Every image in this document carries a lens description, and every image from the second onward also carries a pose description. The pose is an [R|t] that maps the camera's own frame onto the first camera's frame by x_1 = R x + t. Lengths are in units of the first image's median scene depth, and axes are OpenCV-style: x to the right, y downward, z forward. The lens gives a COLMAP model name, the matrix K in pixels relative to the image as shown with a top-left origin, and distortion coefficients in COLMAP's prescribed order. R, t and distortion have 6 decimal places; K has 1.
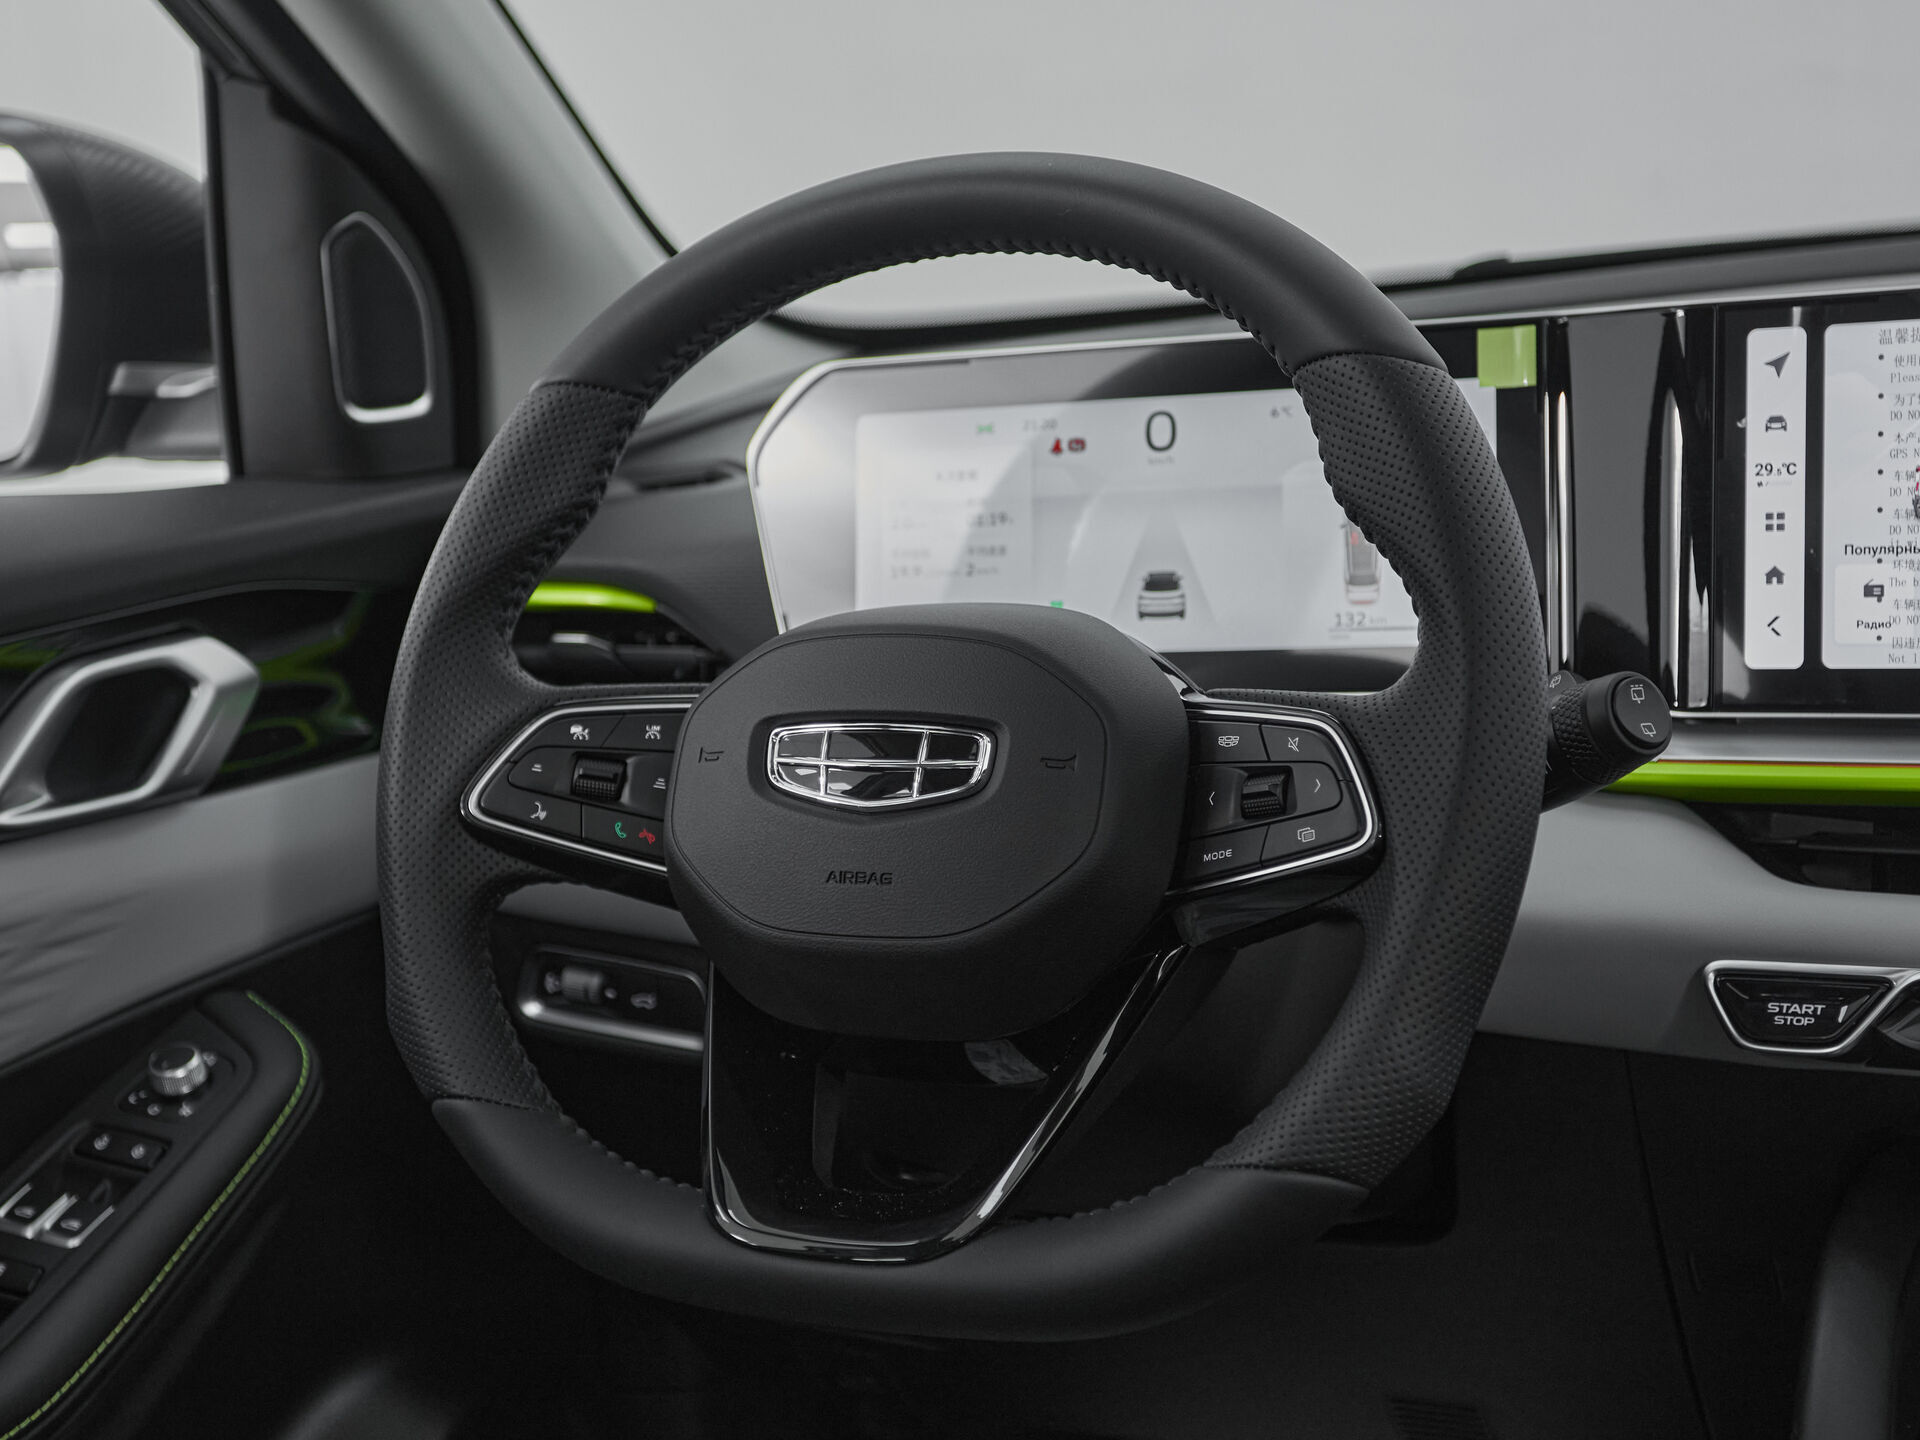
lens RADIAL K [[2957.8, 0, 892.0], [0, 2957.8, 669.9], [0, 0, 1]] dist [0.017844, 0.000000]
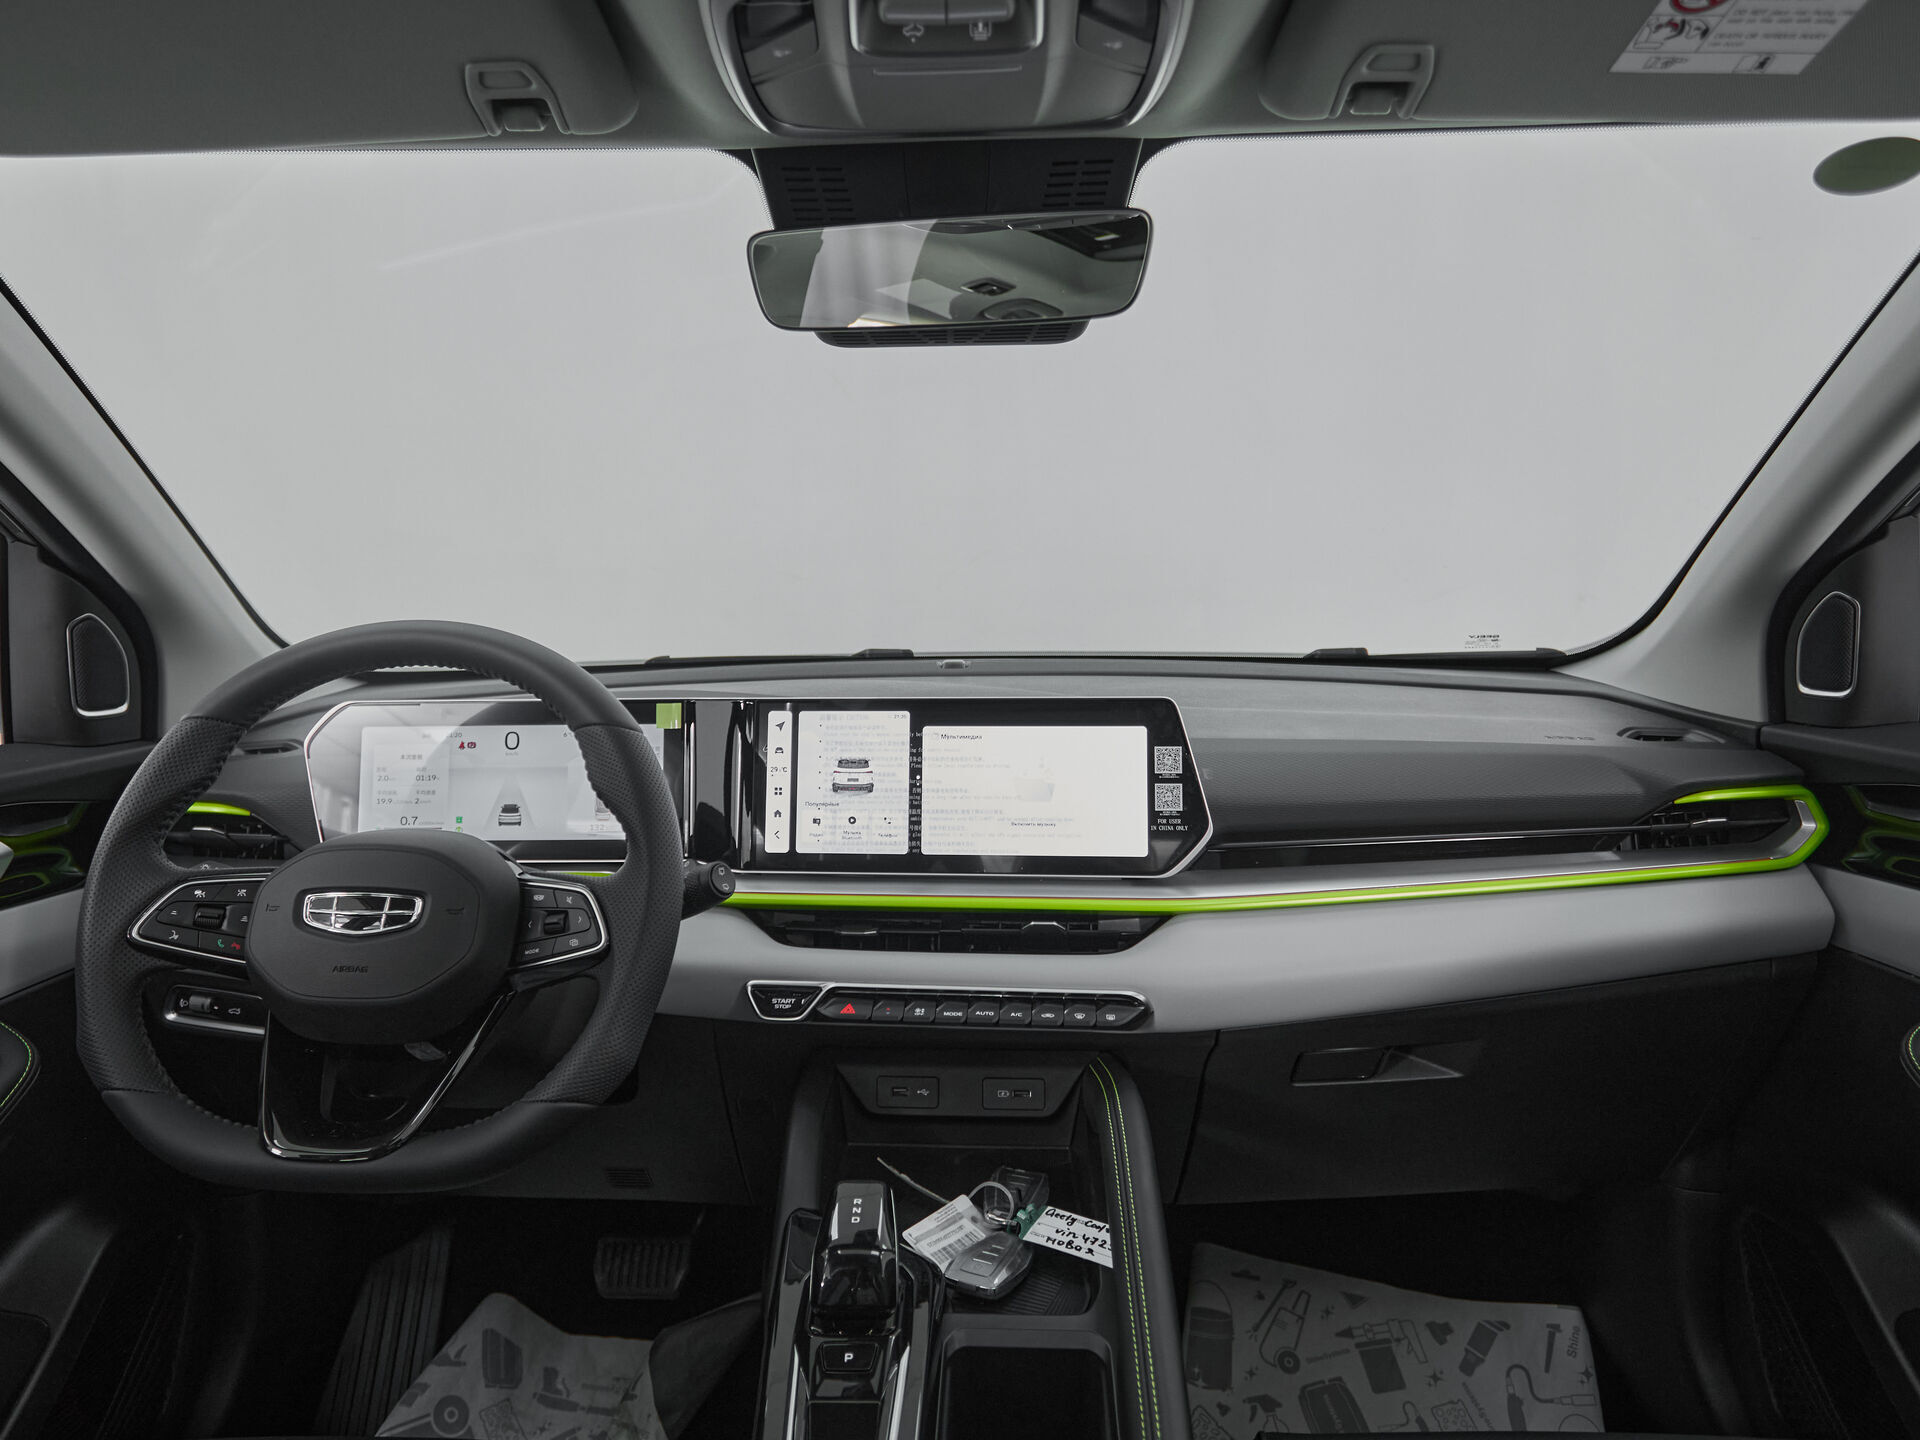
lens RADIAL K [[1212.1, 0, 933.5], [0, 1212.1, 711.6], [0, 0, 1]] dist [-0.003900, -0.000634]
pose [[0.911415, 0.036078, 0.409904, 0.006341], [-0.009248, 0.997693, -0.067251, -0.051153], [-0.411385, 0.057503, 0.909646, 0.047405]]
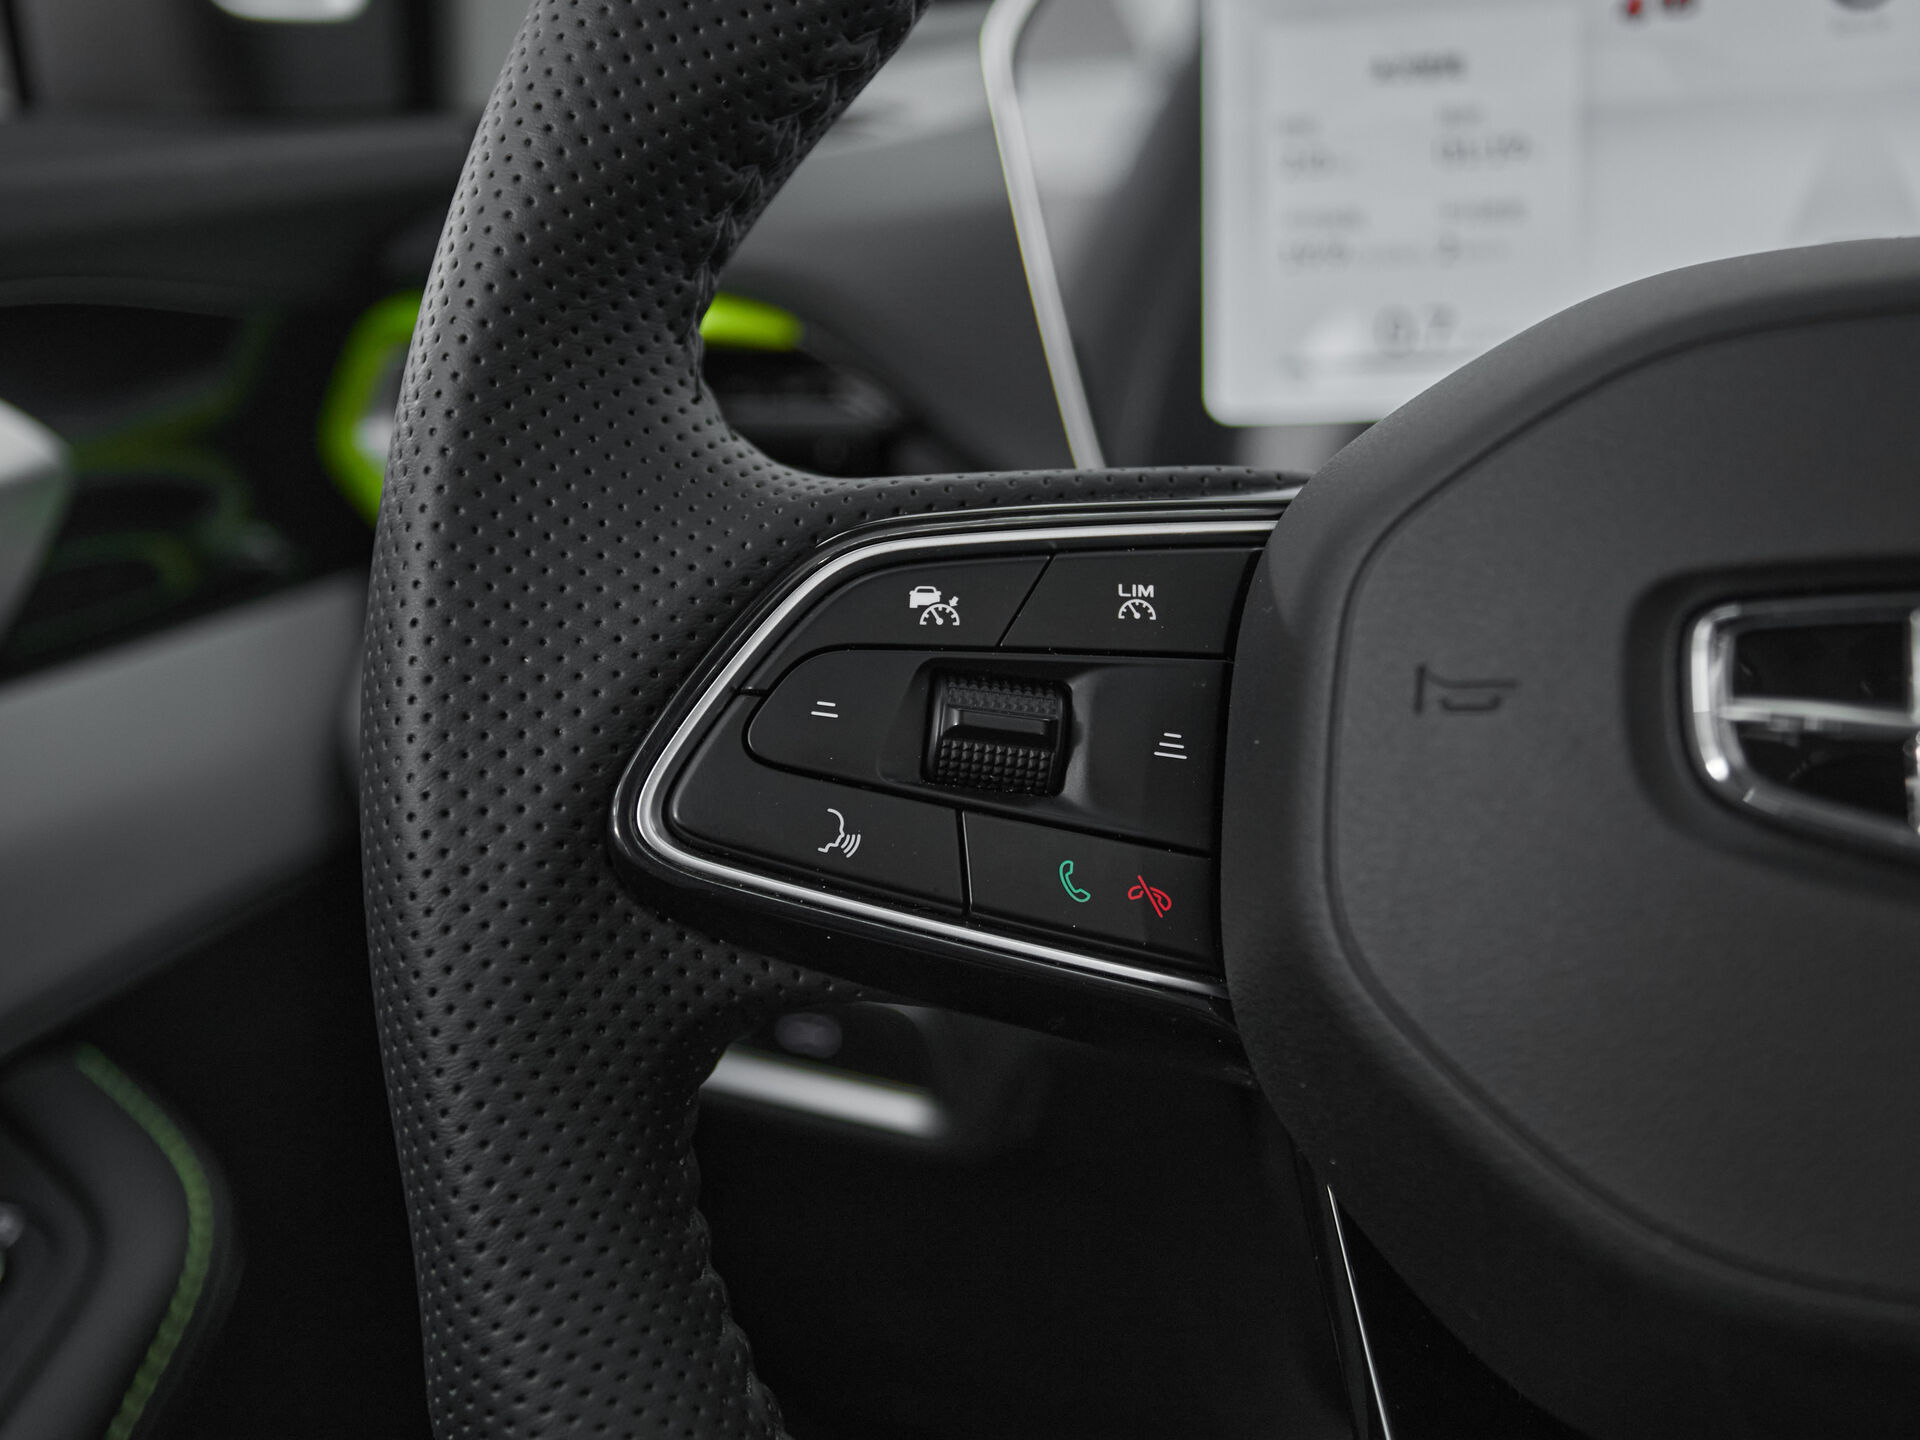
lens RADIAL K [[2173.4, 0, 951.0], [0, 2173.4, 733.0], [0, 0, 1]] dist [-0.024610, 0.000000]
pose [[0.990003, -0.026475, 0.138540, -0.140832], [0.008791, 0.991898, 0.126733, 0.002922], [-0.140773, -0.124248, 0.982215, 0.738113]]
